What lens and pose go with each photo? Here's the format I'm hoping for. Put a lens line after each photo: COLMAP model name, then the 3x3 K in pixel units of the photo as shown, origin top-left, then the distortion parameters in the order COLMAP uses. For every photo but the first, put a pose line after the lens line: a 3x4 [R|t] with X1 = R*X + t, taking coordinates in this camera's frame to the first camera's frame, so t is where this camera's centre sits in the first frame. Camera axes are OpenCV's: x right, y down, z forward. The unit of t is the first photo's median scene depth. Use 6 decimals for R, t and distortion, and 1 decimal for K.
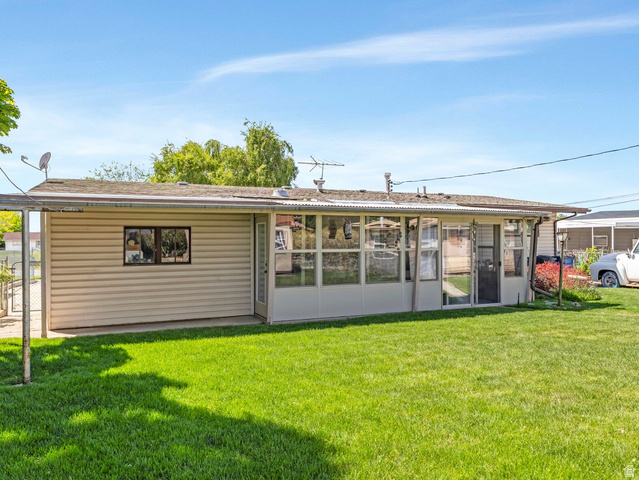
lens RADIAL K [[405.4, 0, 319.5], [0, 405.4, 240.0], [0, 0, 1]] dist [0.002512, -0.000720]
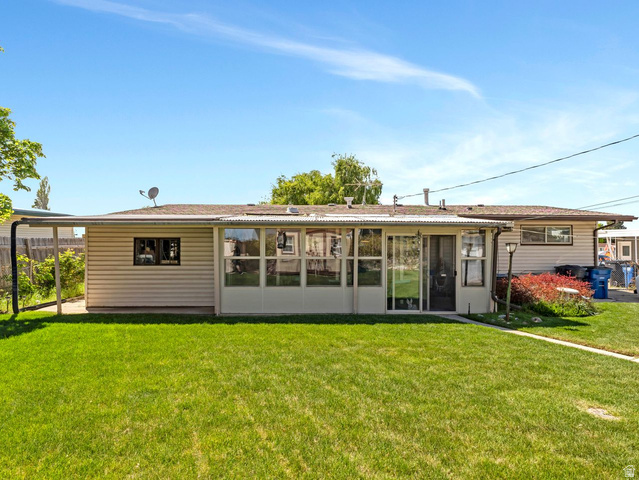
lens RADIAL K [[316.2, 0, 319.5], [0, 316.2, 240.0], [0, 0, 1]] dist [0.014555, 0.000243]
pose [[0.942923, 0.001805, -0.333007, 0.381121], [-0.007490, 0.999847, -0.015787, -0.009984], [0.332928, 0.017380, 0.942792, 0.128422]]
